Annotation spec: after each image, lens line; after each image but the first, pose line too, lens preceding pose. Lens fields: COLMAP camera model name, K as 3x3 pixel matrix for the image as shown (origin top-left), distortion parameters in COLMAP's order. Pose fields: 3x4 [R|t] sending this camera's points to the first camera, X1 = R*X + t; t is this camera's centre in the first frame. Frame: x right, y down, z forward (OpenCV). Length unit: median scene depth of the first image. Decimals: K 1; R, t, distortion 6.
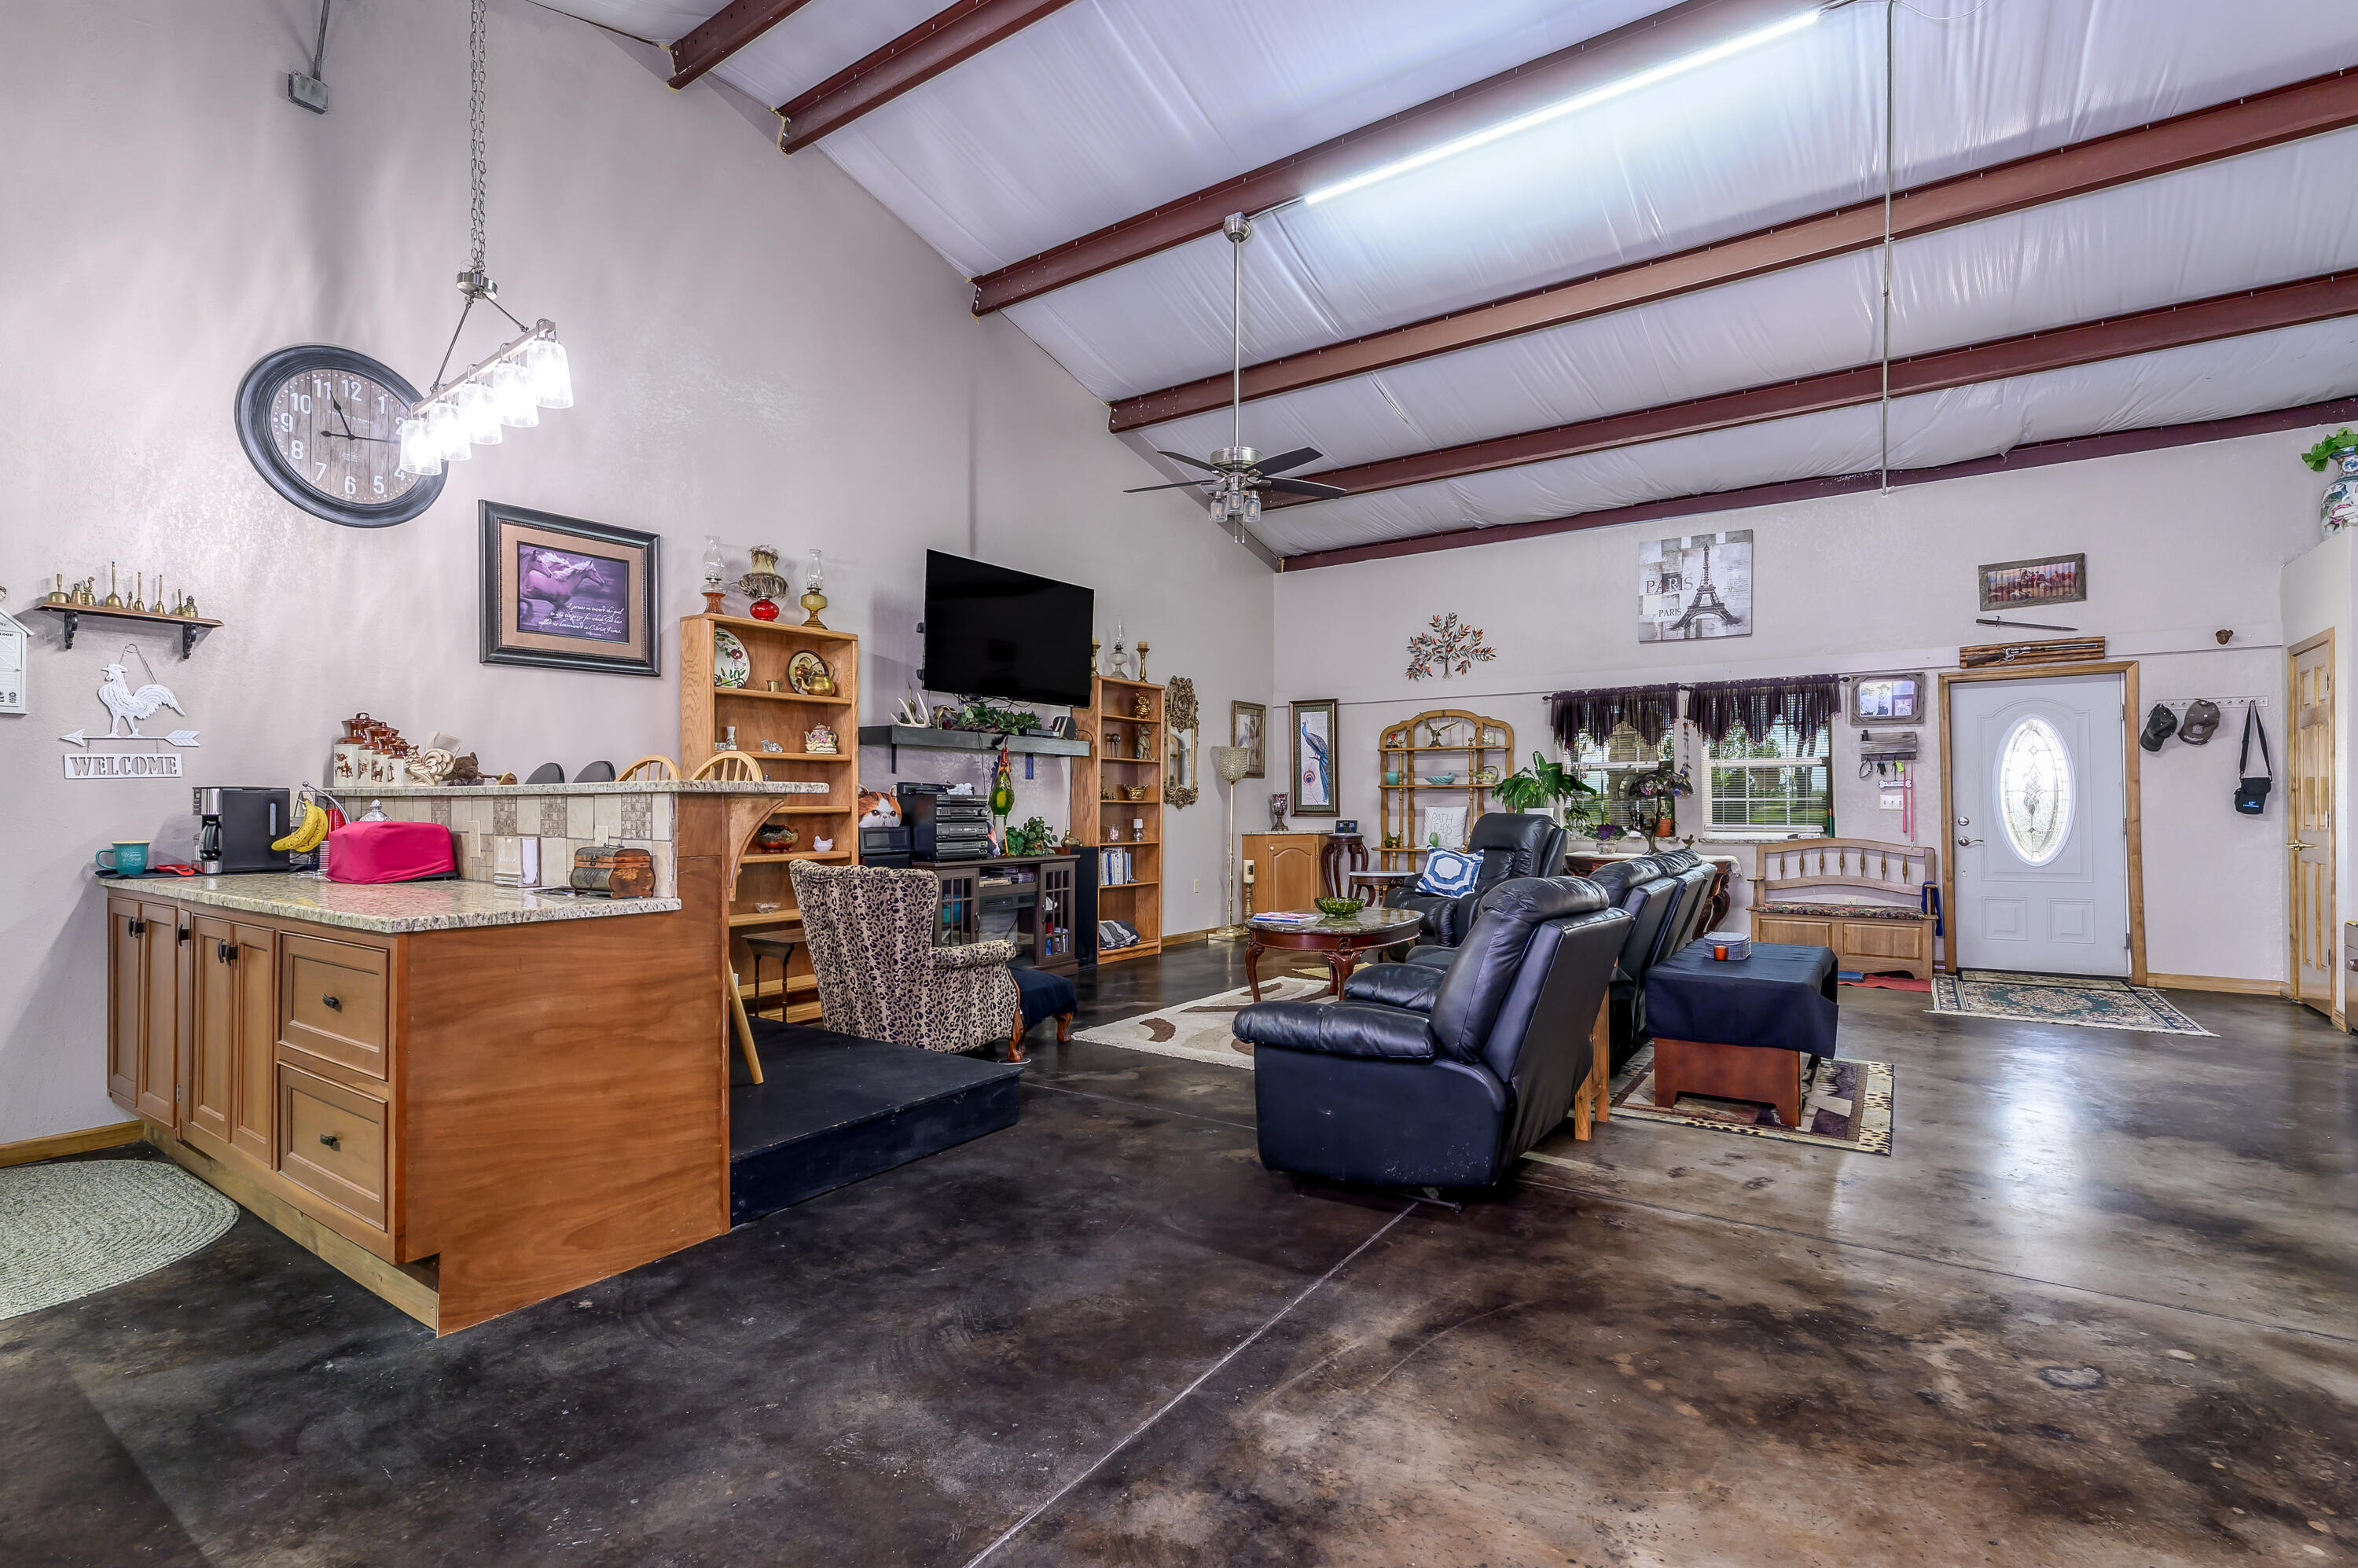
lens RADIAL K [[1059.9, 0, 1165.3], [0, 1059.9, 796.1], [0, 0, 1]] dist [0.005815, 0.000559]
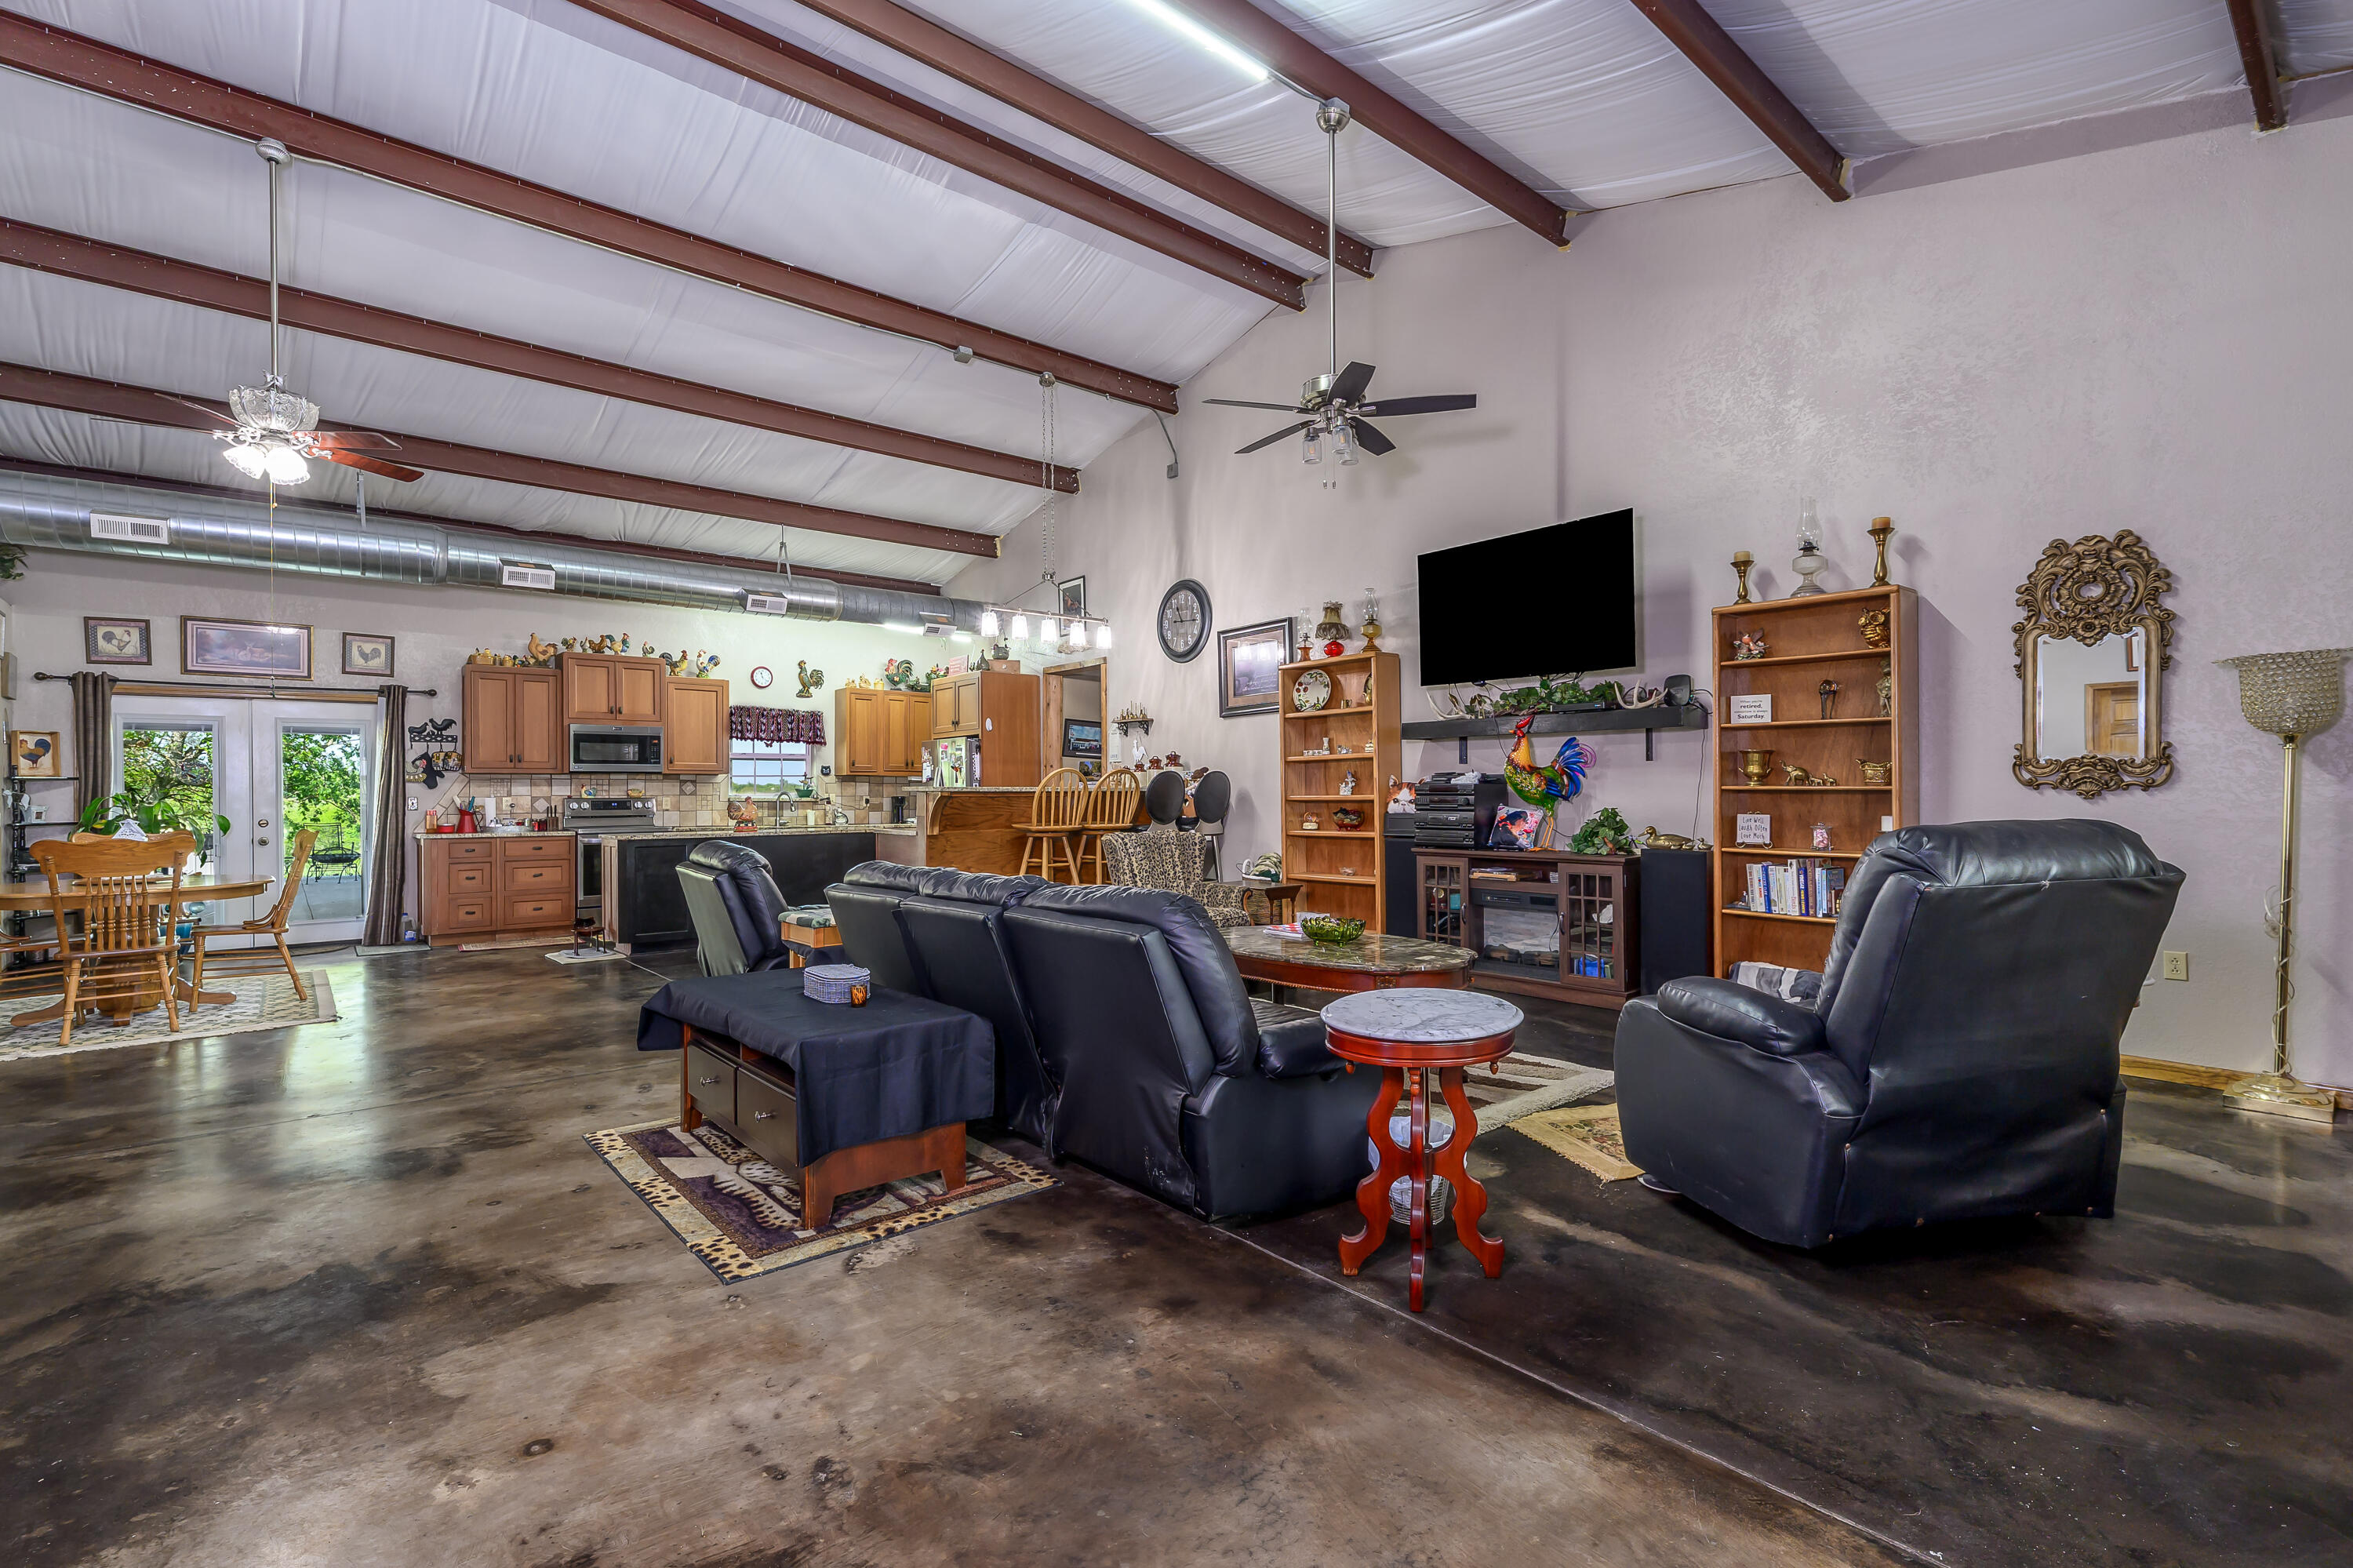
lens RADIAL K [[1057.7, 0, 1185.1], [0, 1057.7, 792.3], [0, 0, 1]] dist [0.005815, 0.000559]
pose [[-0.244954, 0.000255, -0.969535, 0.800350], [0.012094, 0.999923, -0.002793, 0.006300], [0.969459, -0.012410, -0.244938, 0.949465]]
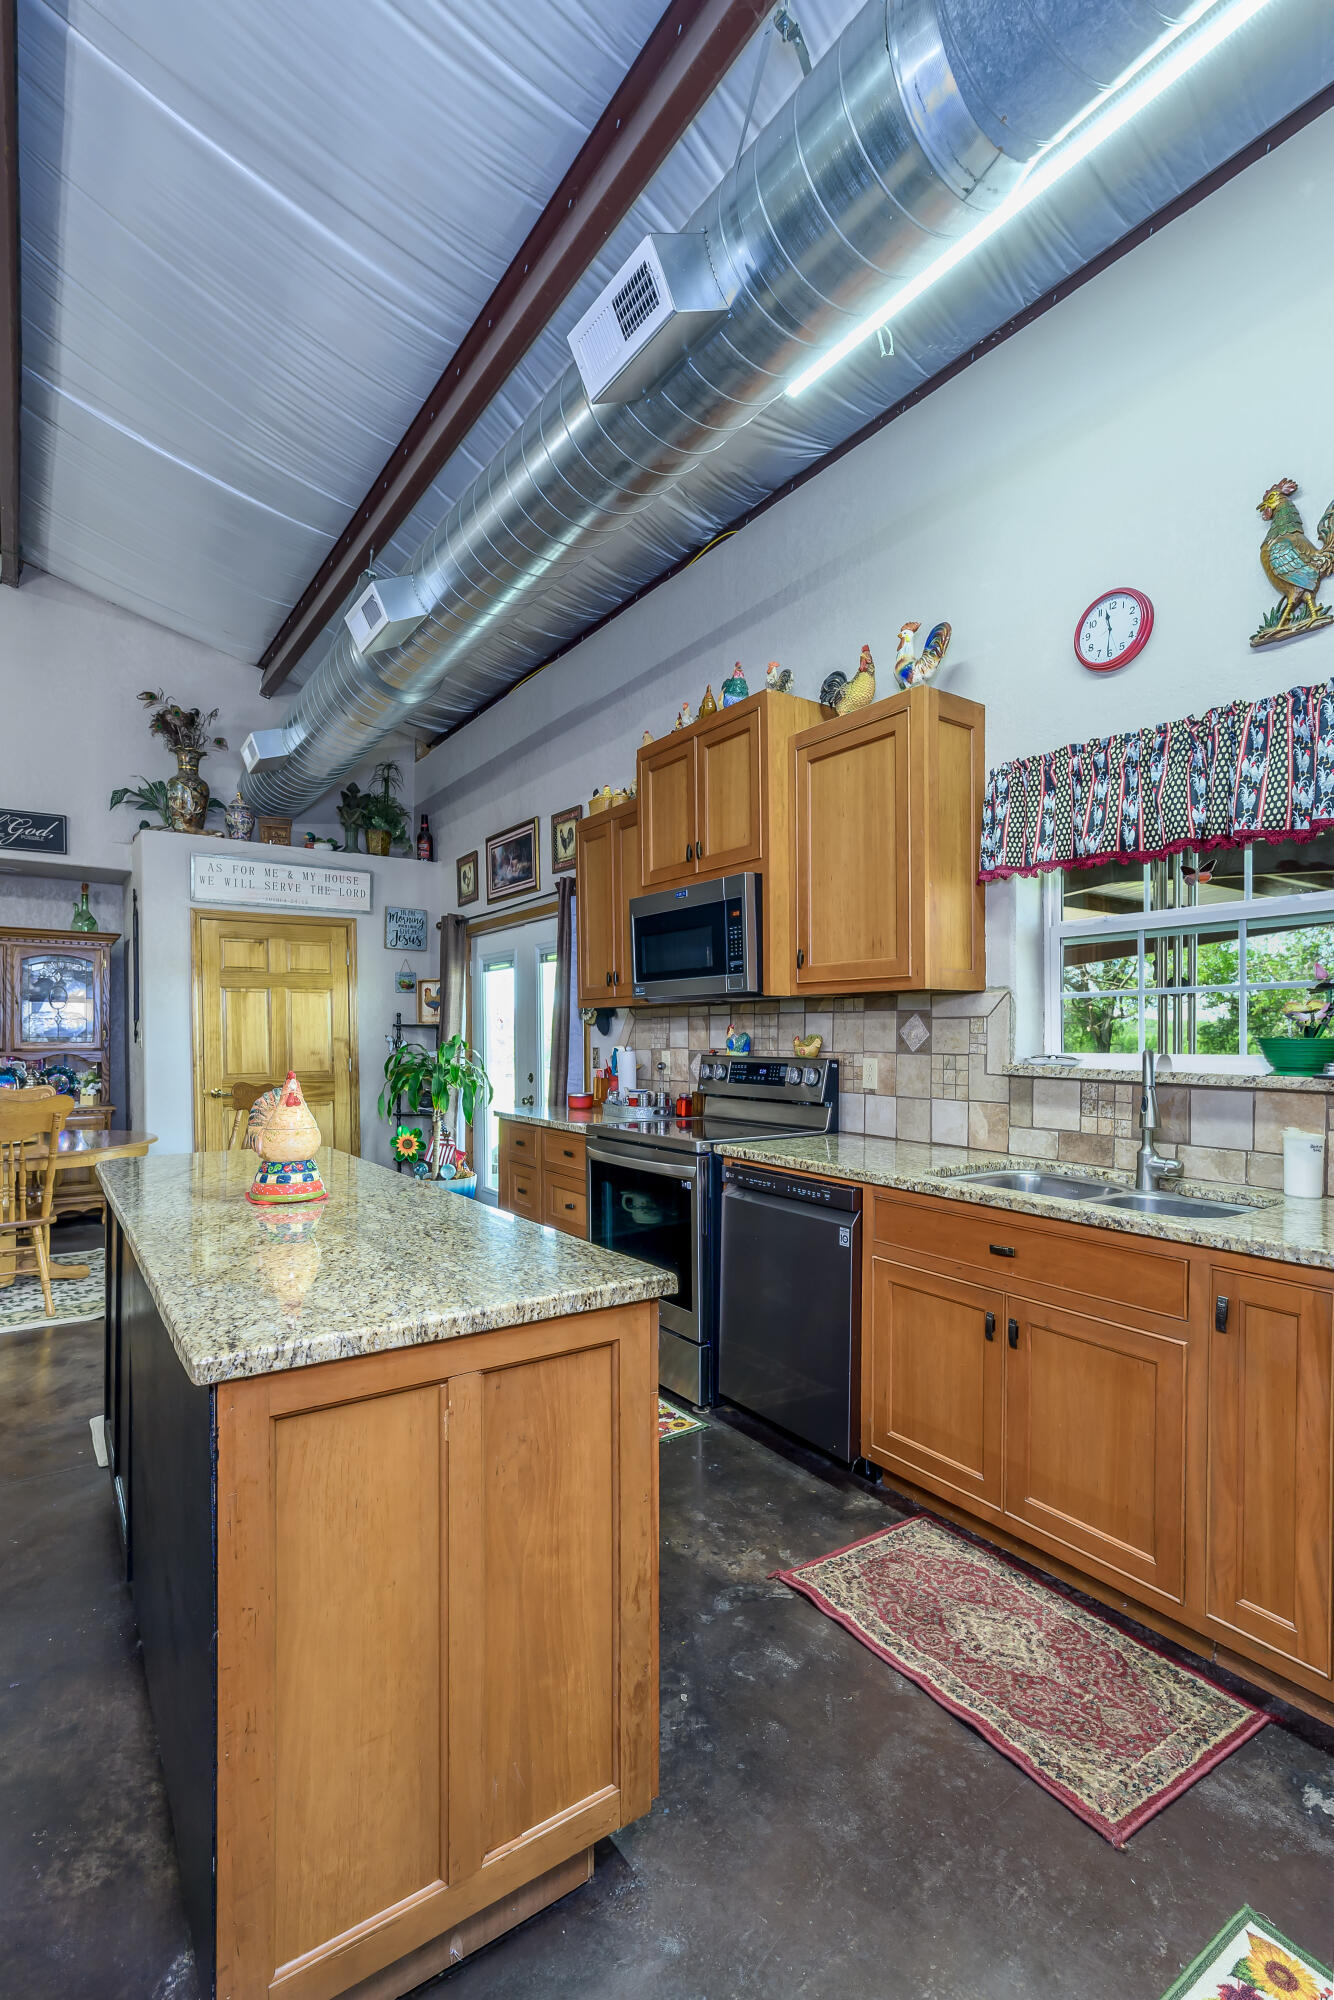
lens RADIAL K [[899.0, 0, 681.9], [0, 899.0, 1045.7], [0, 0, 1]] dist [0.005815, 0.000559]
pose [[-0.946250, -0.002886, 0.323423, -0.525654], [-0.001022, 0.999982, 0.005933, -0.008853], [-0.323435, 0.005284, -0.946236, 0.362023]]
